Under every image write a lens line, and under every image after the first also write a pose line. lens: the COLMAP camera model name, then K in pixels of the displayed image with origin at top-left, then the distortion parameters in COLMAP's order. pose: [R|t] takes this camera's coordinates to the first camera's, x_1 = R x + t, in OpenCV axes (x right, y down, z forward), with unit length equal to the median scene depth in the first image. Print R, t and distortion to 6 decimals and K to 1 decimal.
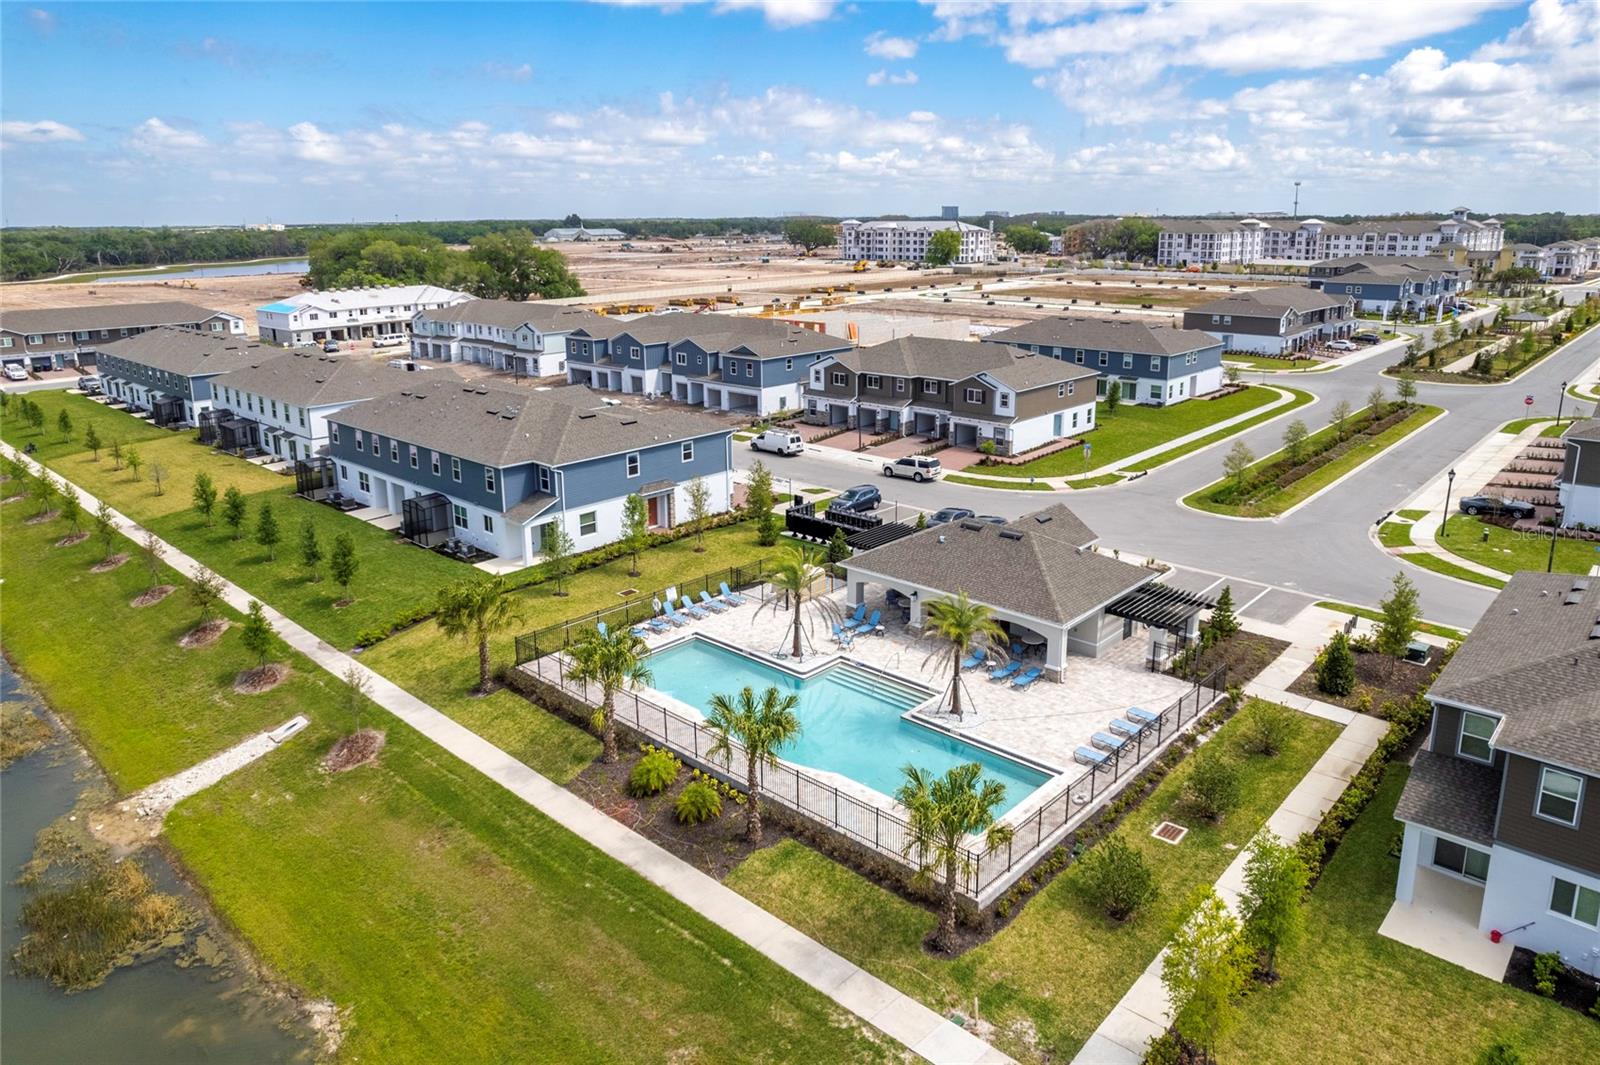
lens RADIAL K [[1111.7, 0, 800.0], [0, 1111.7, 532.5], [0, 0, 1]] dist [-0.075904, 0.084223]
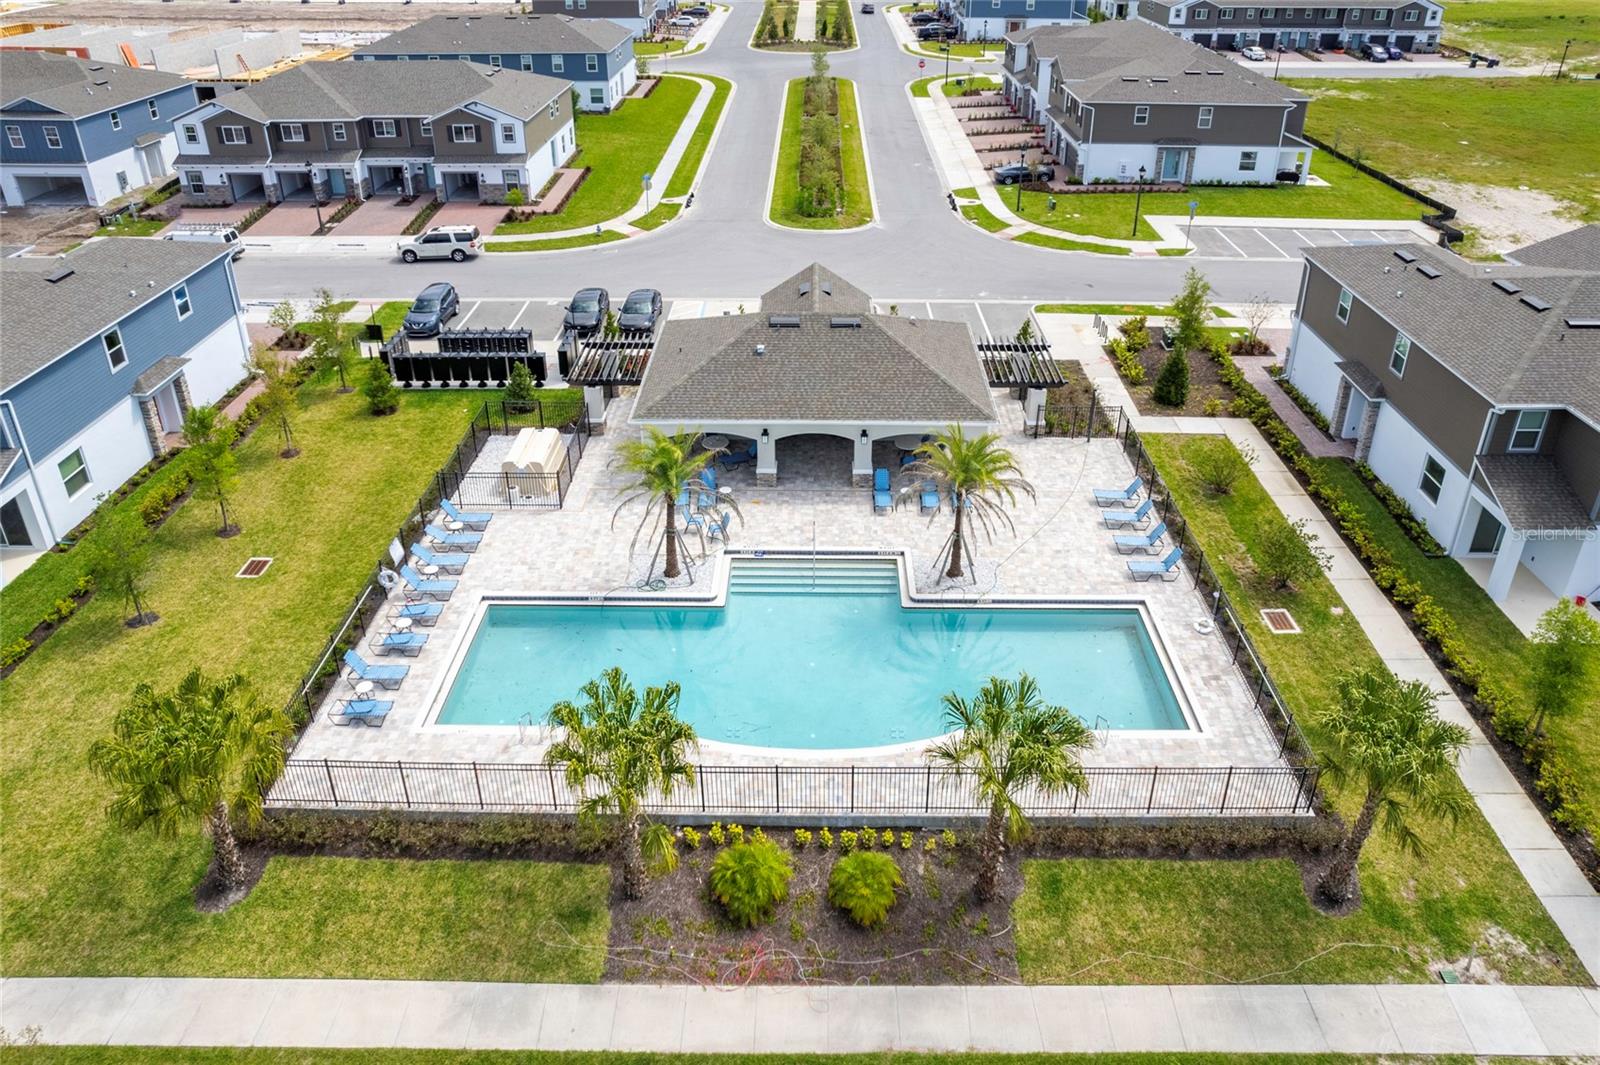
lens RADIAL K [[1068.0, 0, 828.5], [0, 1068.0, 455.1], [0, 0, 1]] dist [-0.106904, 0.109390]
pose [[0.714027, -0.324750, 0.620244, -0.200417], [0.180371, 0.941336, 0.285224, -0.080735], [-0.676484, -0.091784, 0.730715, 0.299164]]
